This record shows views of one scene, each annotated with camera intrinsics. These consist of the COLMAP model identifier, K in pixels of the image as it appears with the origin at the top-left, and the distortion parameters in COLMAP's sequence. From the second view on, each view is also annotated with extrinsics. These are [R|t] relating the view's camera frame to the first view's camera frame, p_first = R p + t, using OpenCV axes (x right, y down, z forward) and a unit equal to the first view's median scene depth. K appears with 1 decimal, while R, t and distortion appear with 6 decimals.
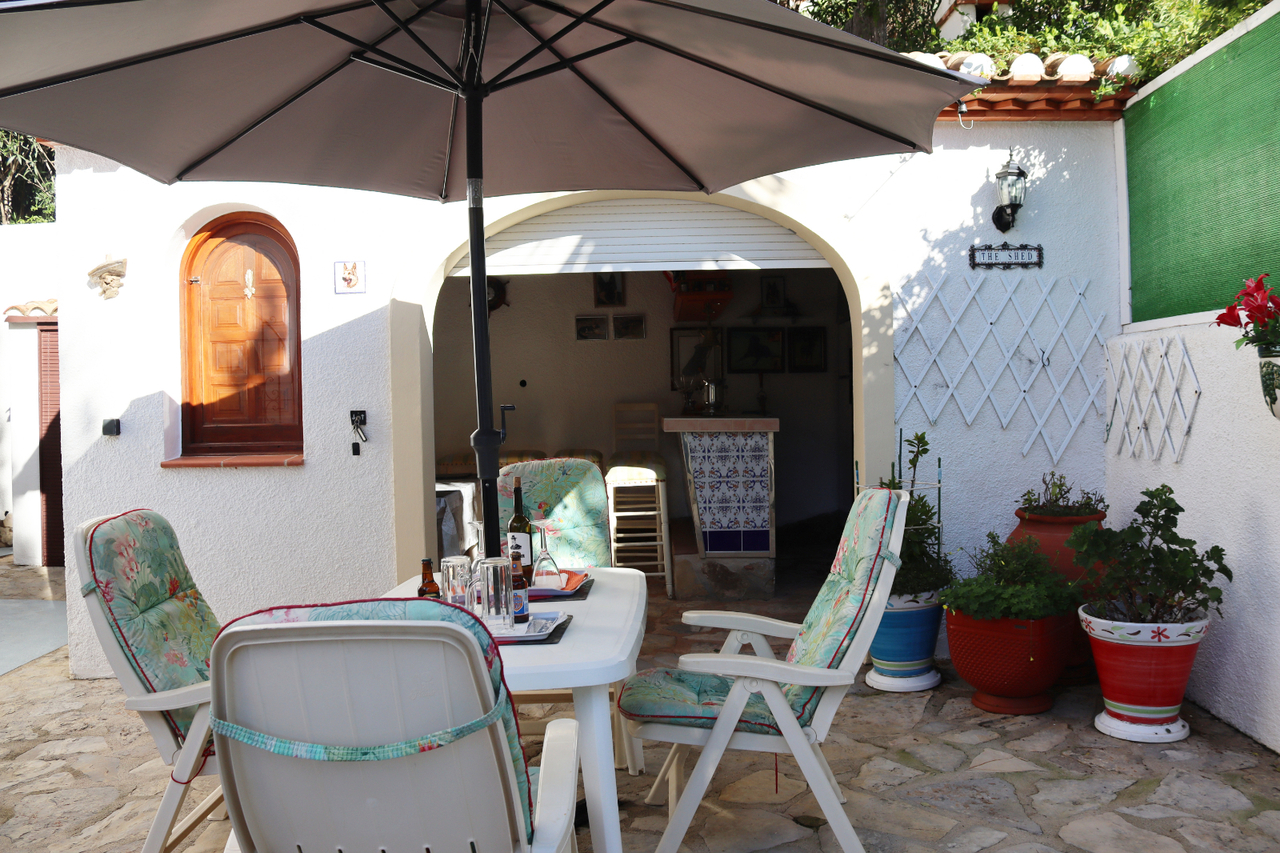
lens RADIAL K [[1057.8, 0, 647.3], [0, 1057.8, 415.9], [0, 0, 1]] dist [-0.161354, 0.127271]
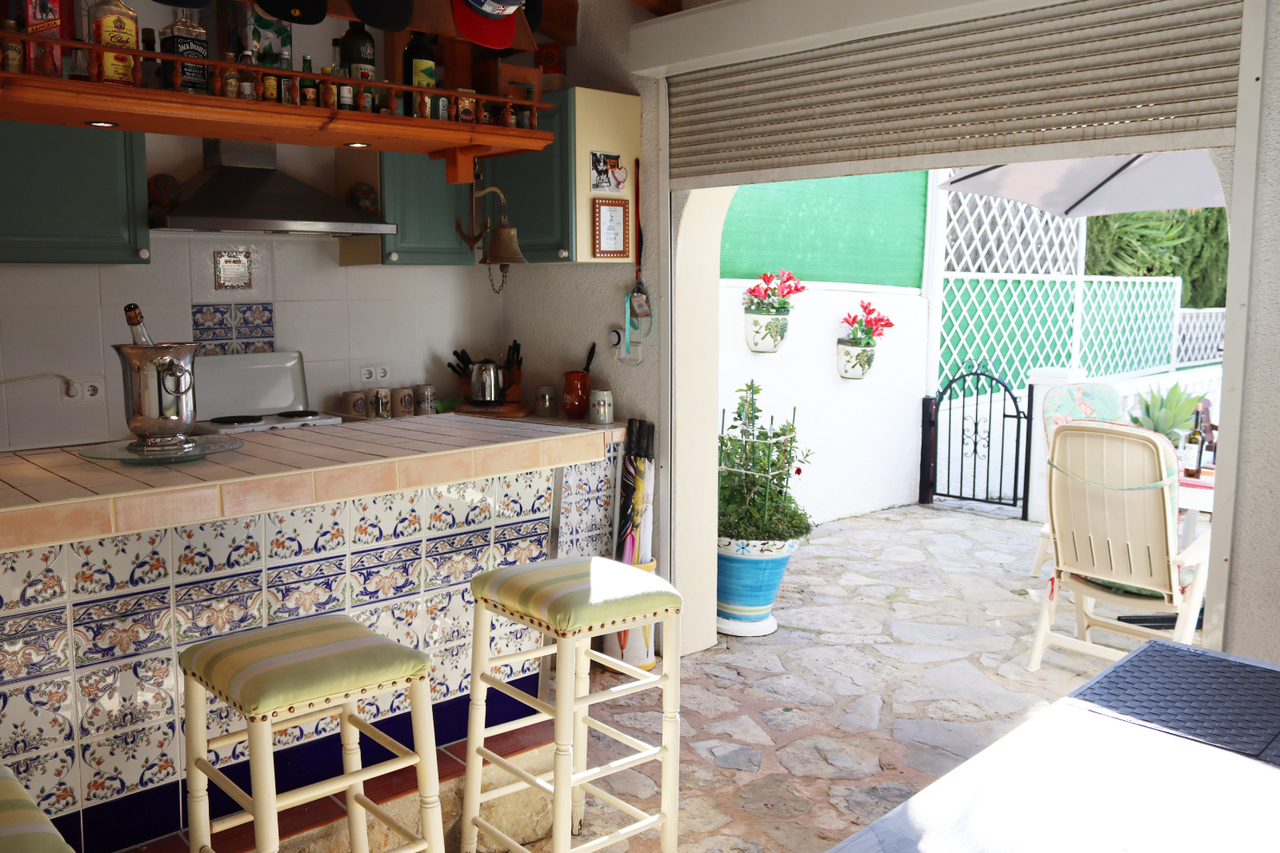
lens RADIAL K [[1057.8, 0, 640.5], [0, 1057.8, 417.1], [0, 0, 1]] dist [-0.161354, 0.127271]
pose [[-0.692098, -0.067088, 0.718679, -0.393351], [0.024104, 0.992968, 0.115905, -0.067746], [-0.721401, 0.097541, -0.685613, 1.657261]]
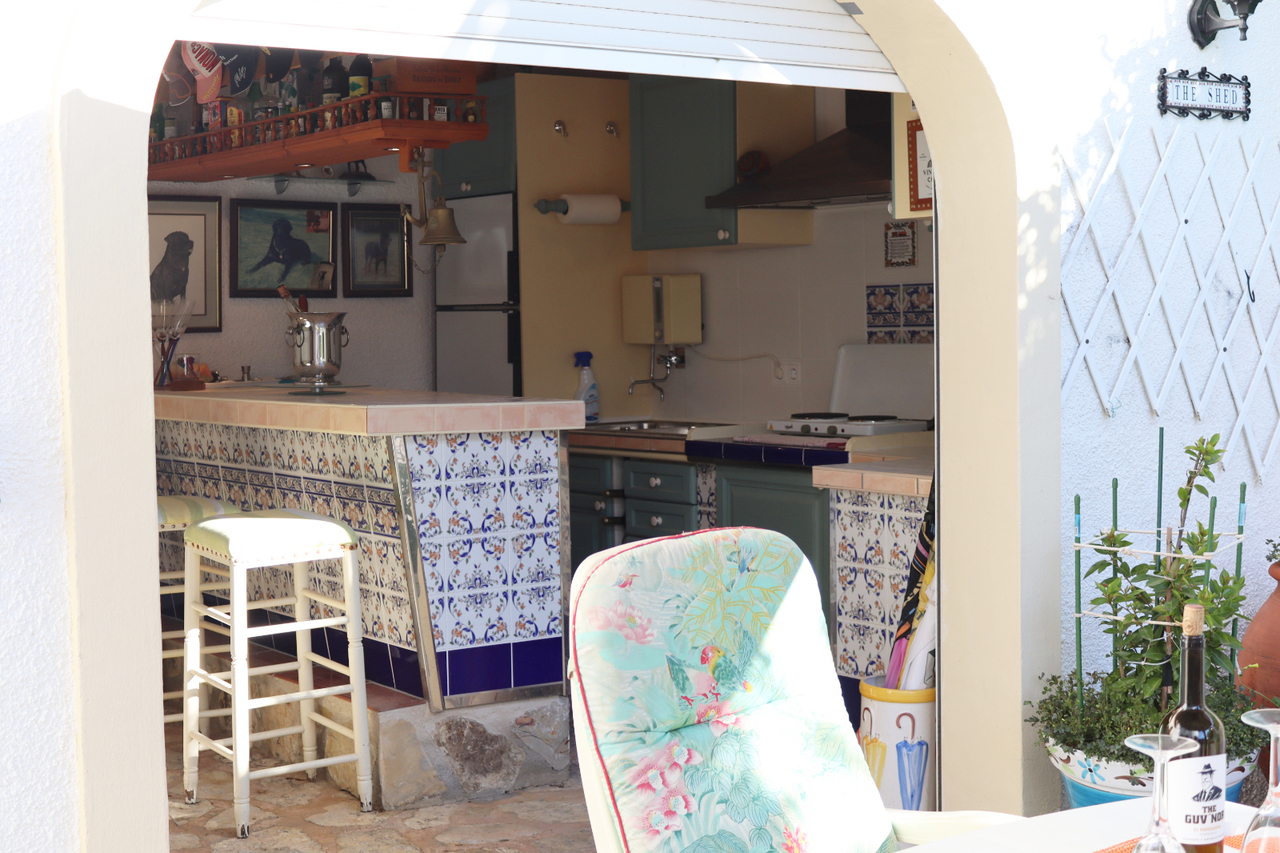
lens RADIAL K [[1884.0, 0, 638.7], [0, 1884.0, 420.7], [0, 0, 1]] dist [-0.019442, 0.000000]
pose [[0.810057, -0.026492, 0.585753, -0.453784], [0.008039, 0.999387, 0.034082, -0.022458], [-0.586296, -0.022900, 0.809773, 0.386396]]
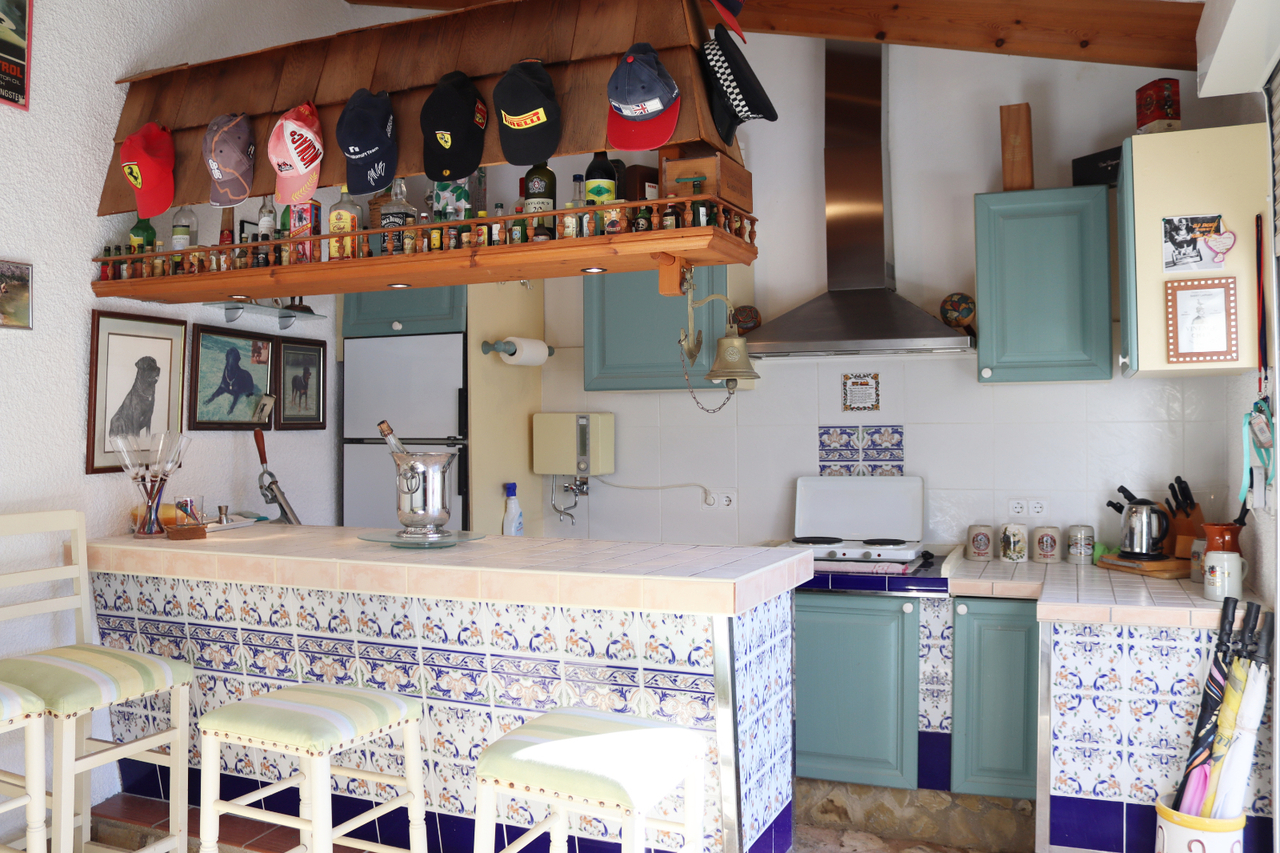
lens RADIAL K [[1057.8, 0, 638.7], [0, 1057.8, 424.9], [0, 0, 1]] dist [-0.161354, 0.127271]
pose [[0.384169, 0.017753, 0.923092, -0.409377], [0.012298, 0.999628, -0.024343, -0.052058], [-0.923181, 0.020704, 0.383808, 1.155473]]
